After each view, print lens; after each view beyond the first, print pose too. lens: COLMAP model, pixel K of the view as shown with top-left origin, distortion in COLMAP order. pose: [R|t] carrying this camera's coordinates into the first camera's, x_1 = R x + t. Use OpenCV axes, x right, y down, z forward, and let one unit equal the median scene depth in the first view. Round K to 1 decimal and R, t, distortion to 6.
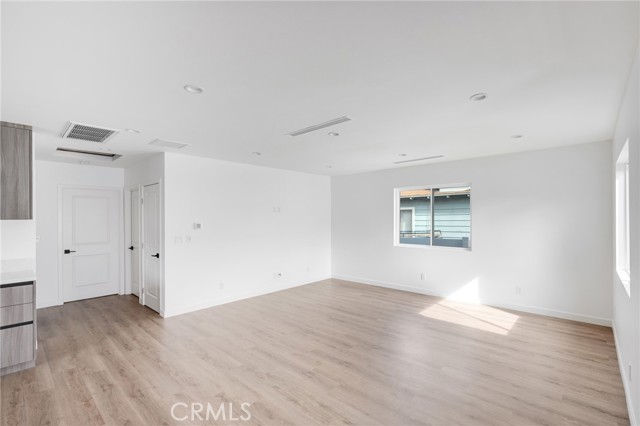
lens RADIAL K [[286.3, 0, 321.1], [0, 286.3, 216.4], [0, 0, 1]] dist [-0.000081, -0.000013]
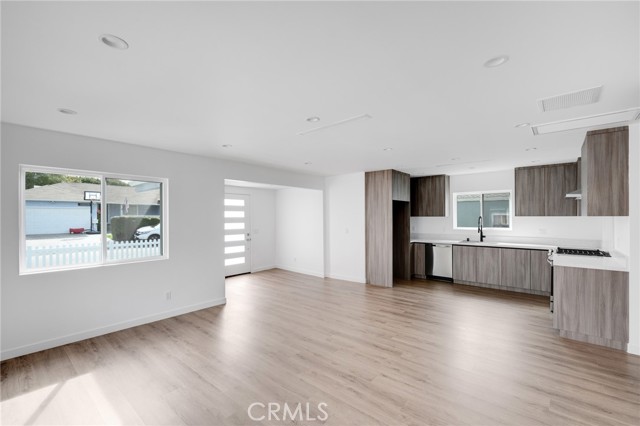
lens RADIAL K [[286.3, 0, 319.2], [0, 286.3, 216.5], [0, 0, 1]] dist [-0.000081, -0.000013]
pose [[-0.998686, 0.010945, -0.050058, 0.077297], [0.011300, 0.999913, -0.006801, 0.007862], [0.049979, -0.007357, -0.998723, 2.023530]]
